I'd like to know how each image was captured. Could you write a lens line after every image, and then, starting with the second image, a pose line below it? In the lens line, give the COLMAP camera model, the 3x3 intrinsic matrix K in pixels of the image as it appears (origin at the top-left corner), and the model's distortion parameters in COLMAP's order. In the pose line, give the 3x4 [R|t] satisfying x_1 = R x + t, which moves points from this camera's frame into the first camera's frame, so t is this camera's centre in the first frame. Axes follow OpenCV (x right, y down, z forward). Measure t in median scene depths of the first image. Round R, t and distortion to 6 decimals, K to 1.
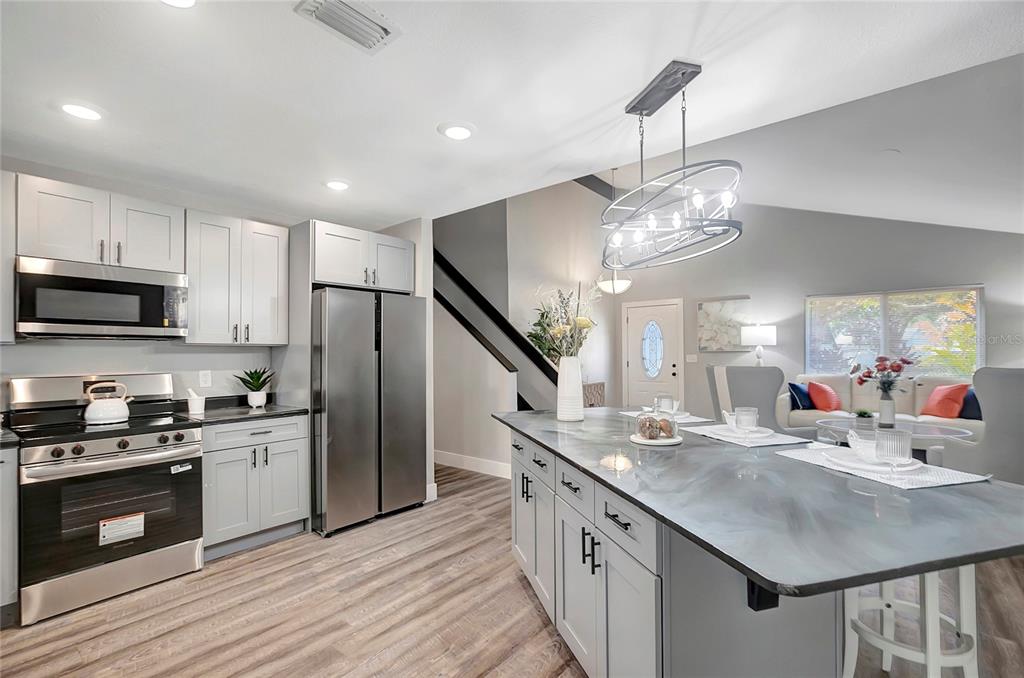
lens RADIAL K [[470.2, 0, 511.7], [0, 470.2, 347.4], [0, 0, 1]] dist [-0.000834, 0.005600]
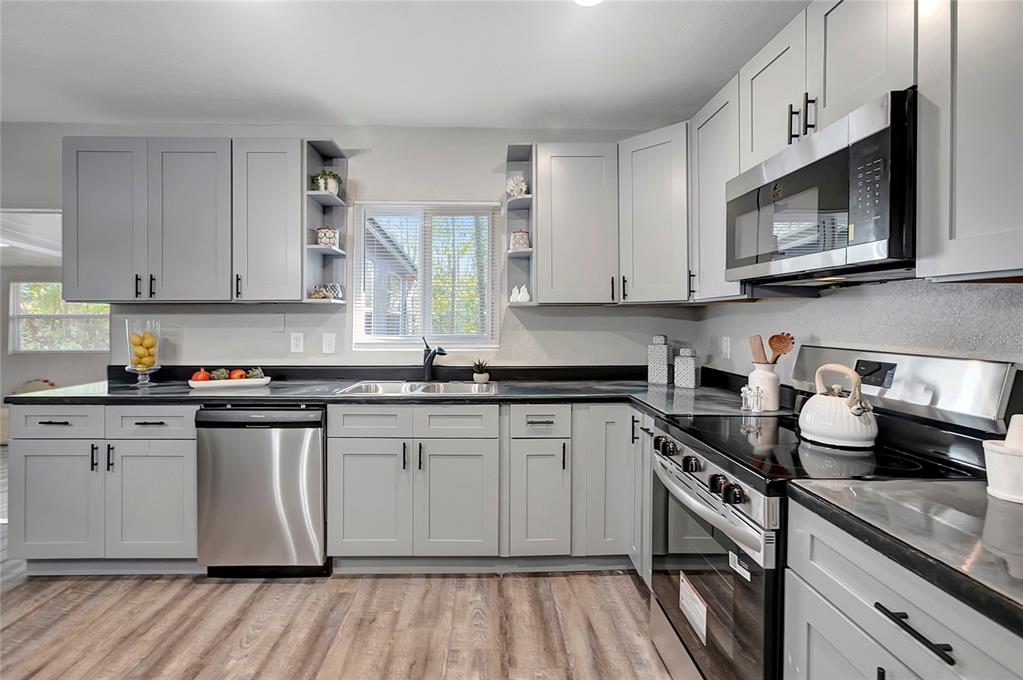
lens RADIAL K [[477.5, 0, 502.5], [0, 477.5, 319.9], [0, 0, 1]] dist [-0.000098, 0.000297]
pose [[-0.756547, 0.008985, -0.653877, -0.211705], [0.010021, 0.999947, 0.002145, 0.018410], [0.653862, -0.004930, -0.756598, 1.070518]]
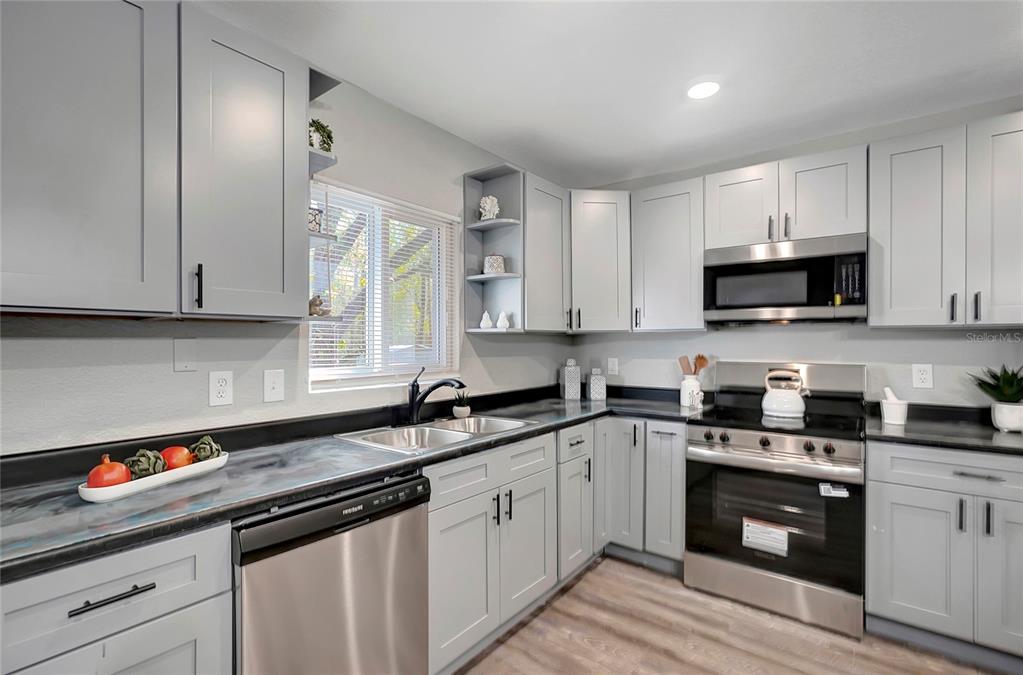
lens RADIAL K [[469.7, 0, 511.2], [0, 469.7, 345.9], [0, 0, 1]] dist [-0.000834, 0.005600]
pose [[0.029563, 0.013227, -0.999475, 0.031235], [0.008724, 0.999871, 0.013490, 0.007748], [0.999525, -0.009118, 0.029444, 0.413452]]
